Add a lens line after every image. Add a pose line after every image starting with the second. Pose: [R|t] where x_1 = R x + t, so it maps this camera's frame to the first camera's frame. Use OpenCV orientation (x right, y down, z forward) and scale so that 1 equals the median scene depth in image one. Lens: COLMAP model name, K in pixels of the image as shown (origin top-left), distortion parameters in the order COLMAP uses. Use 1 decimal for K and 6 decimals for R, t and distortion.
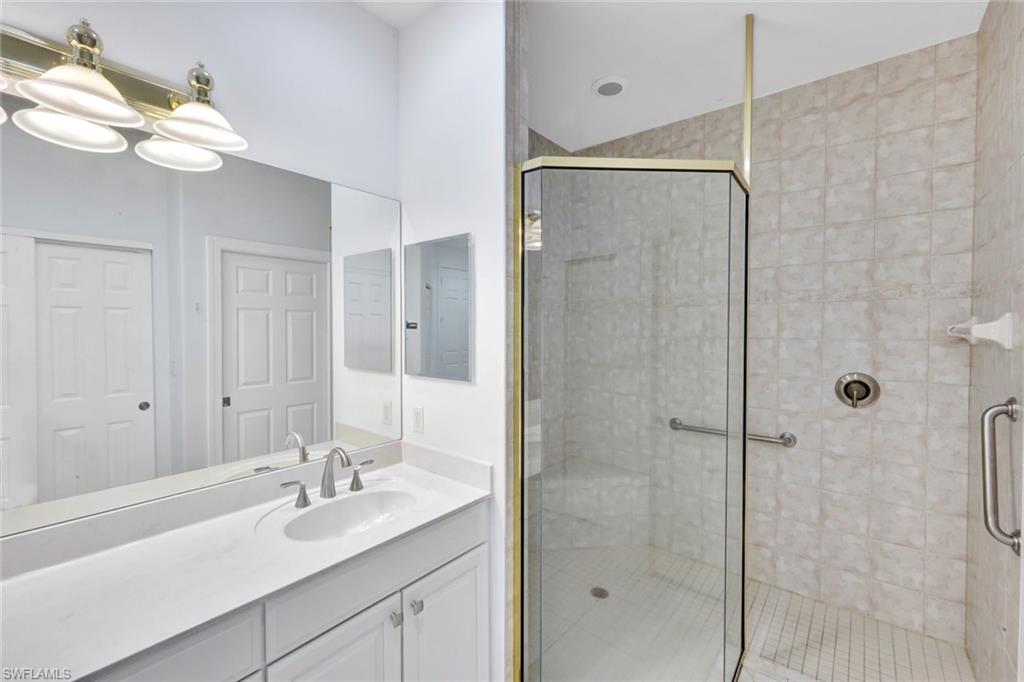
lens RADIAL K [[410.0, 0, 515.7], [0, 410.0, 336.8], [0, 0, 1]] dist [0.002333, -0.000140]
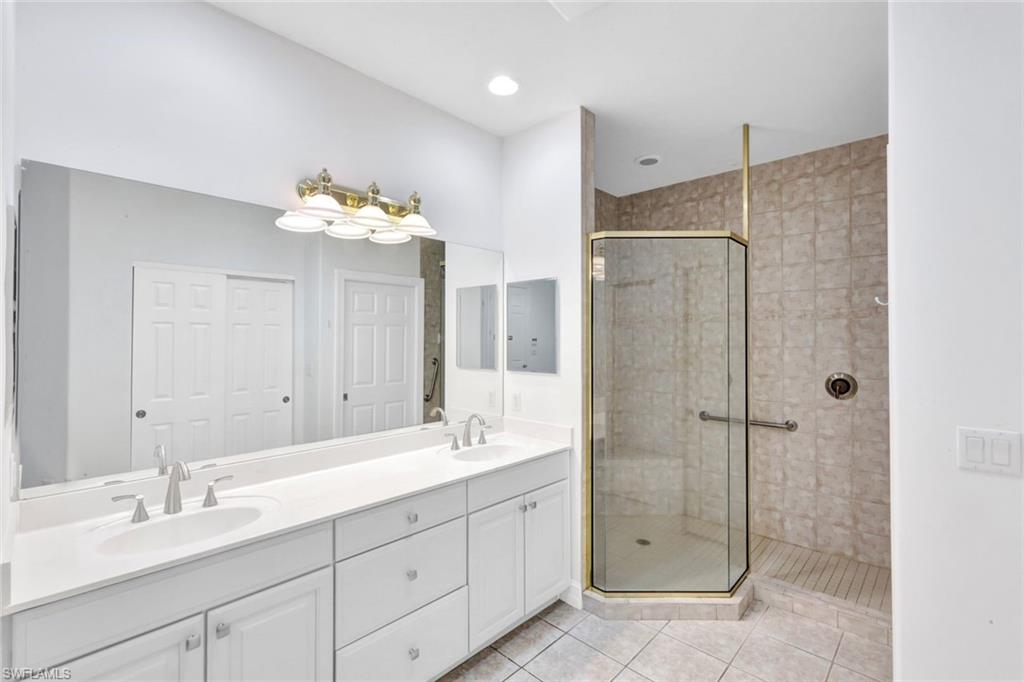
lens RADIAL K [[463.0, 0, 507.1], [0, 463.0, 338.1], [0, 0, 1]] dist [-0.000481, -0.000431]
pose [[0.997026, -0.000821, -0.077066, -0.121817], [-0.001221, 0.999650, -0.026440, 0.016081], [0.077061, 0.026456, 0.996675, -0.556805]]
